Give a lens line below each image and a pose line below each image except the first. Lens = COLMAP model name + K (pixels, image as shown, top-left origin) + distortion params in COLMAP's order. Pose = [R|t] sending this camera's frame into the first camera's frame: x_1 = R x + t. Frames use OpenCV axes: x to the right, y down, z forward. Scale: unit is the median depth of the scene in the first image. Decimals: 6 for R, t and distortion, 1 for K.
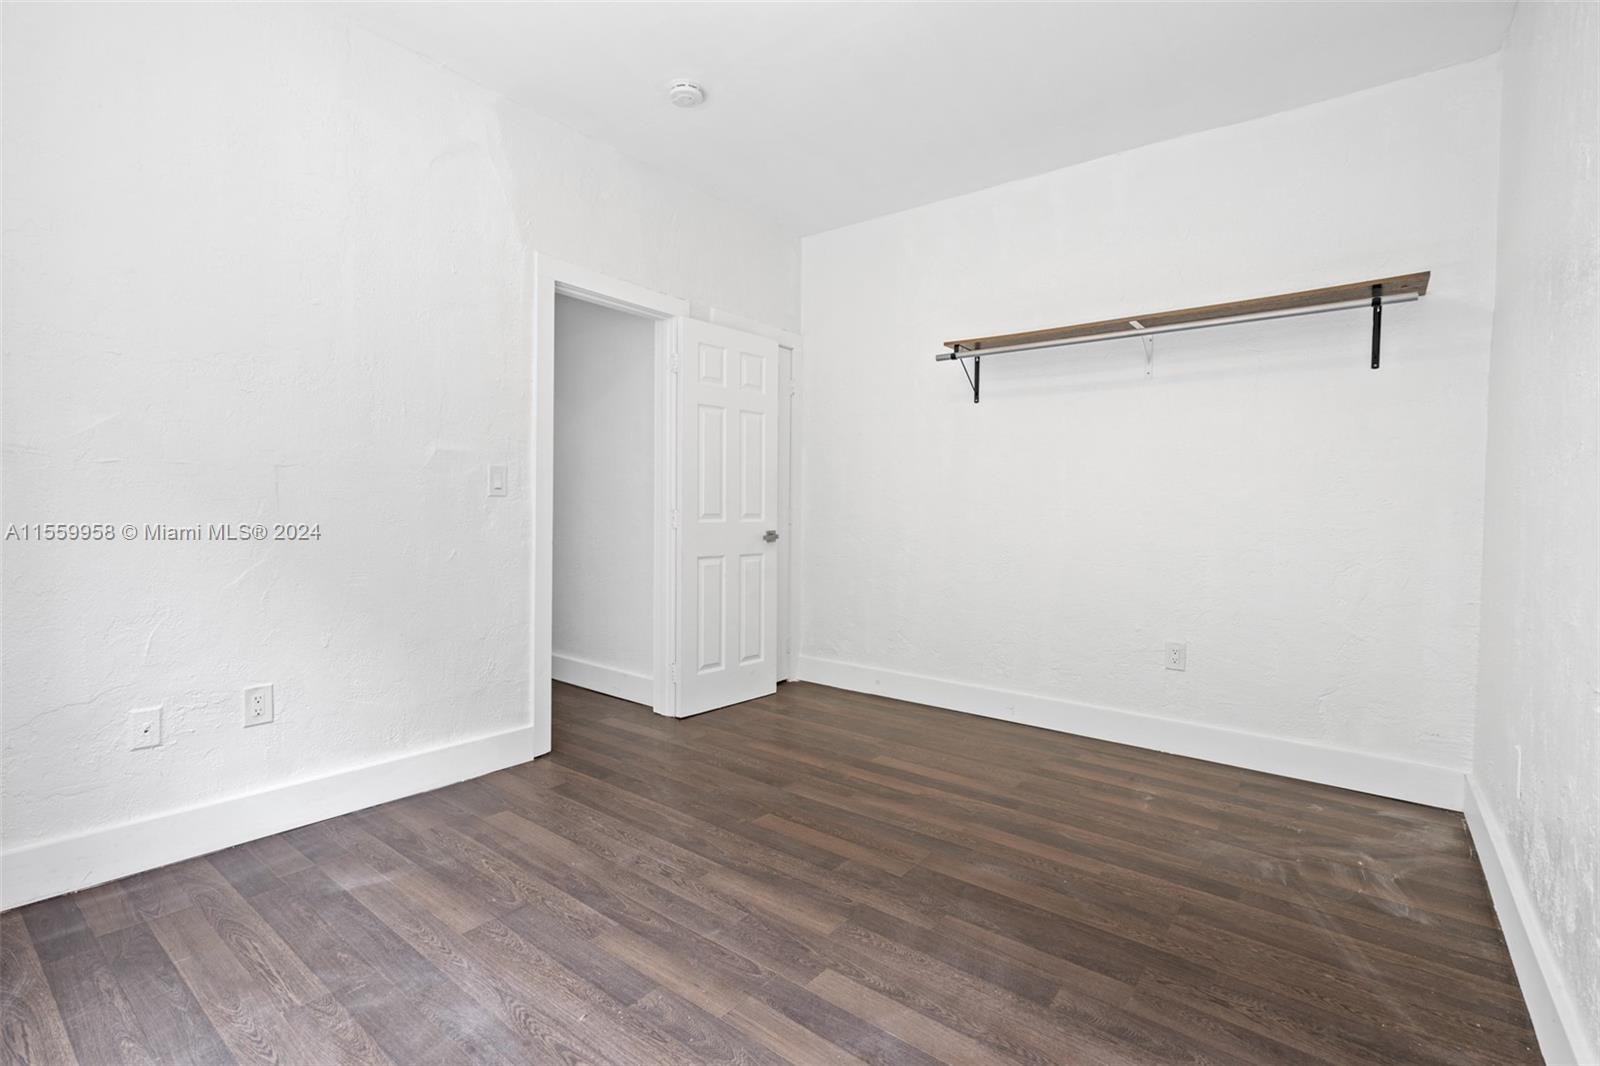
lens RADIAL K [[740.7, 0, 799.5], [0, 740.7, 519.4], [0, 0, 1]] dist [-0.002004, 0.001054]
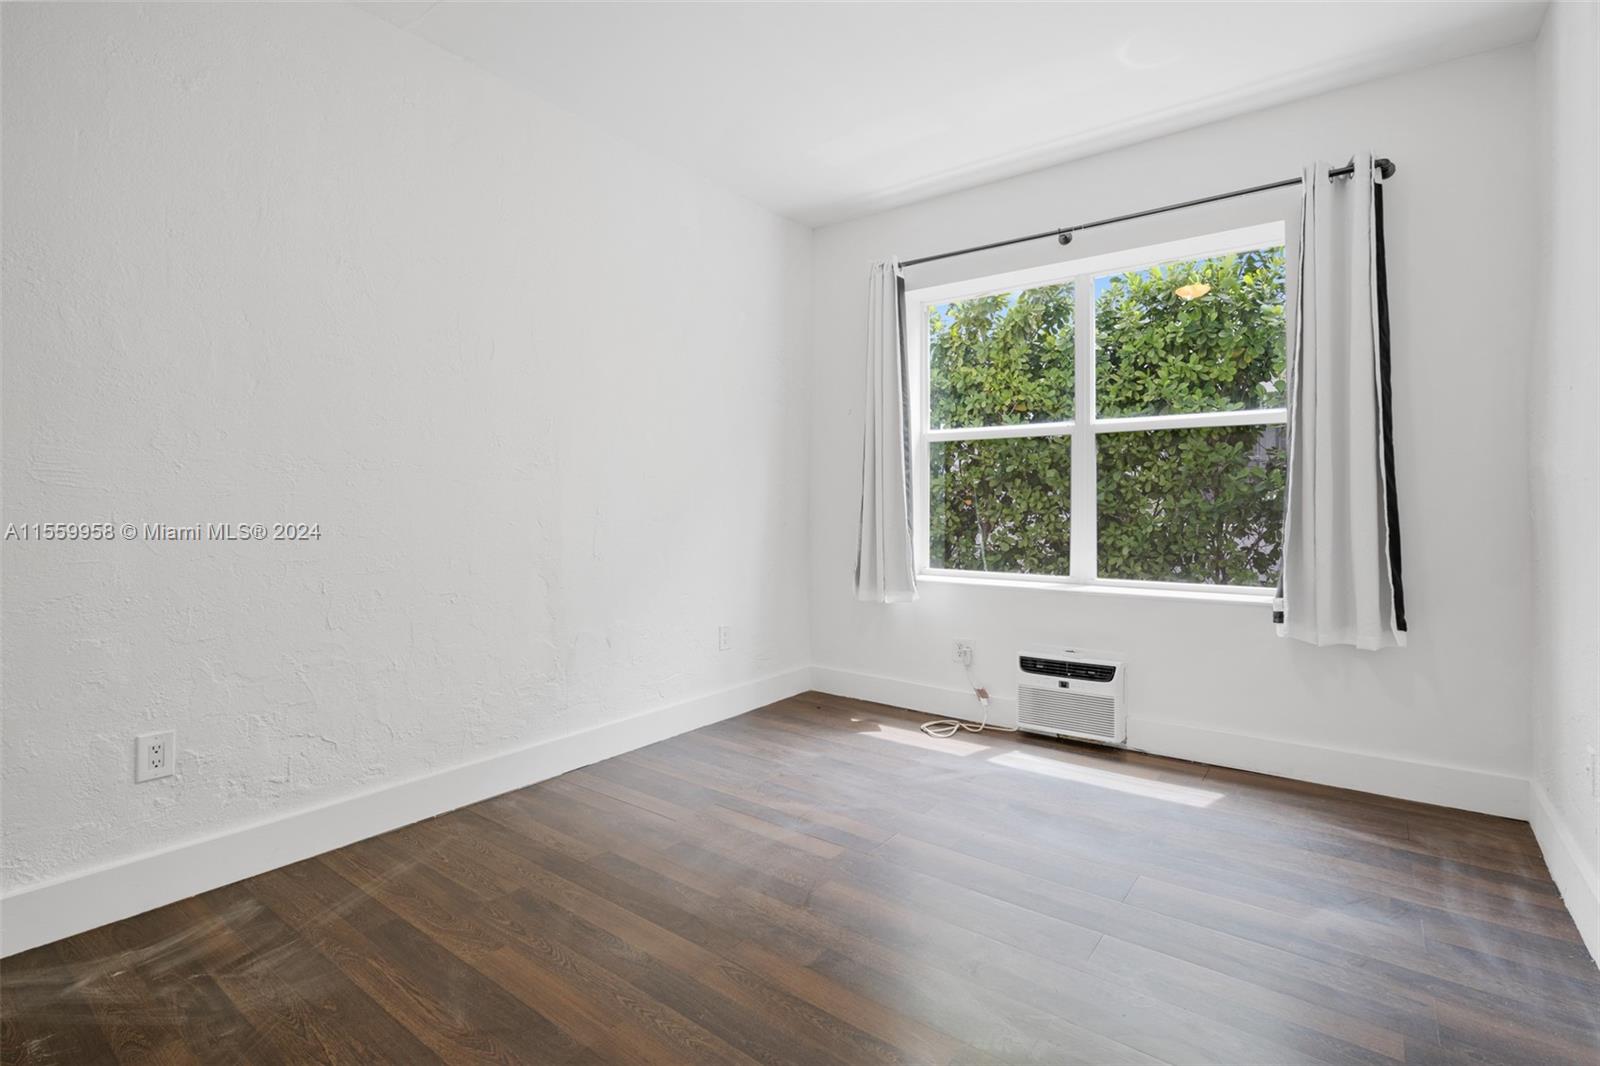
lens RADIAL K [[746.6, 0, 795.5], [0, 746.6, 506.0], [0, 0, 1]] dist [-0.001557, 0.001956]
pose [[-0.999768, -0.020874, -0.005263, 0.094650], [-0.020963, 0.999627, 0.017514, -0.034448], [0.004895, 0.017621, -0.999833, 1.822658]]
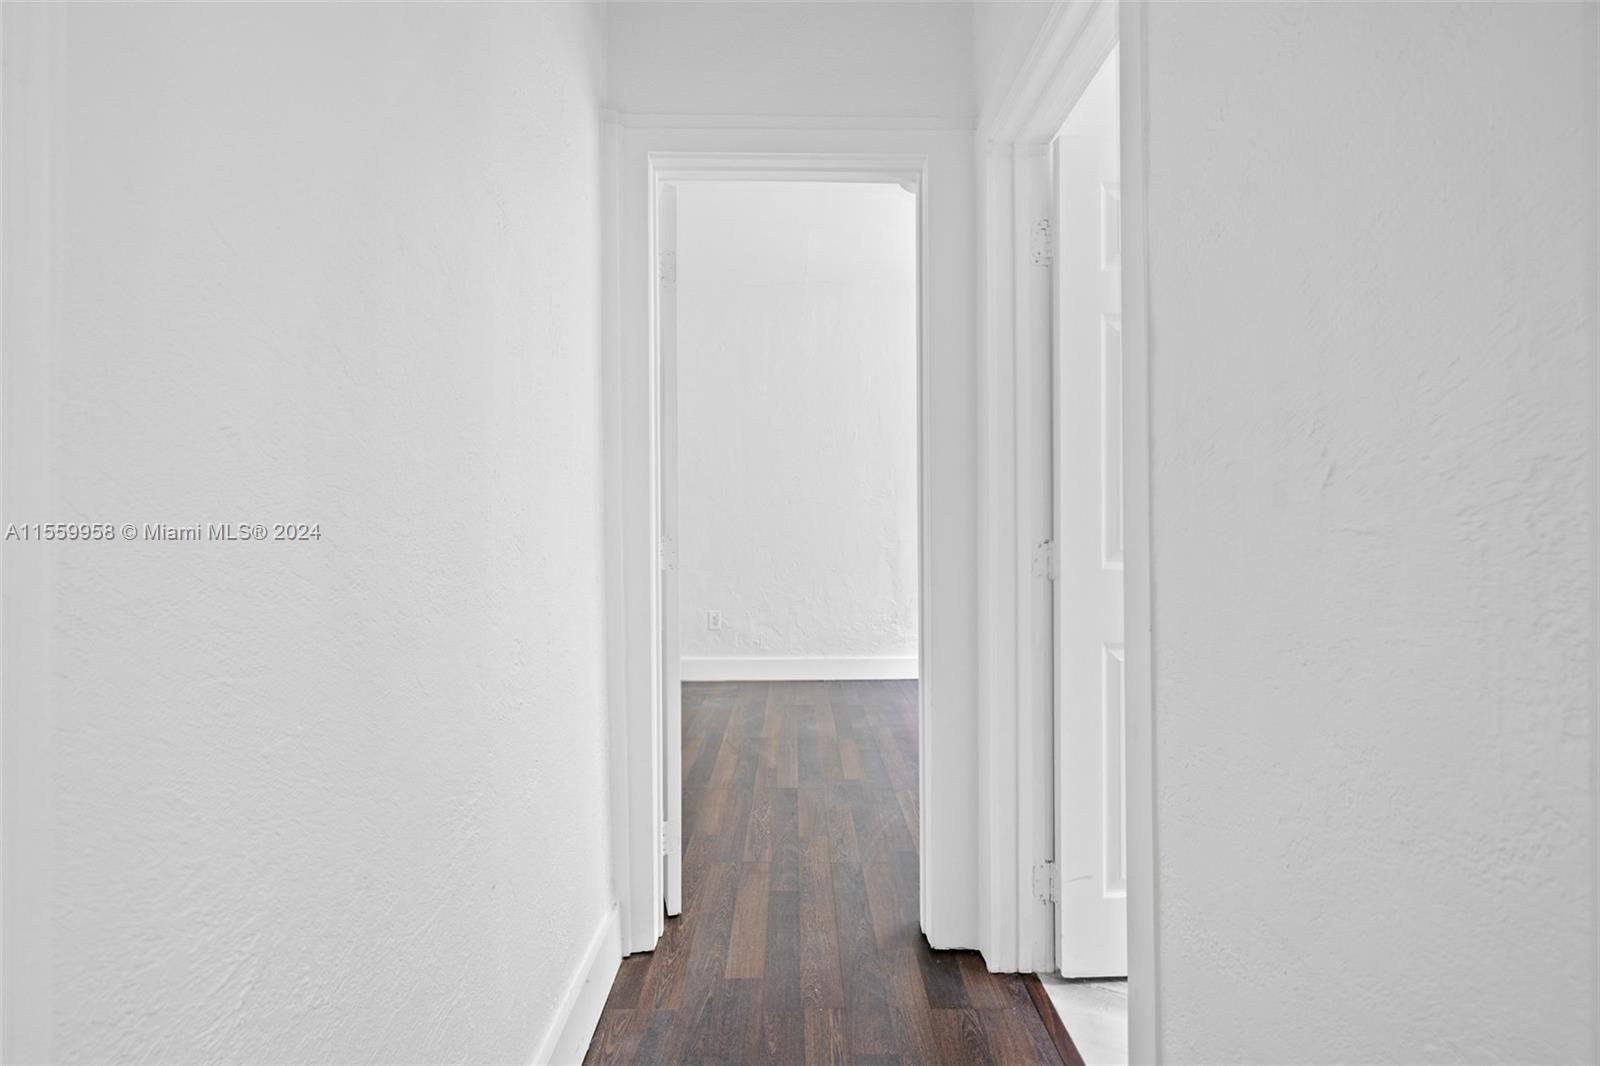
lens RADIAL K [[740.7, 0, 799.5], [0, 740.7, 519.4], [0, 0, 1]] dist [-0.002004, 0.001054]
pose [[-0.615658, -0.016076, 0.787850, -1.115201], [0.006845, 0.999645, 0.025747, -0.071753], [-0.787984, 0.021244, -0.615329, 2.120987]]
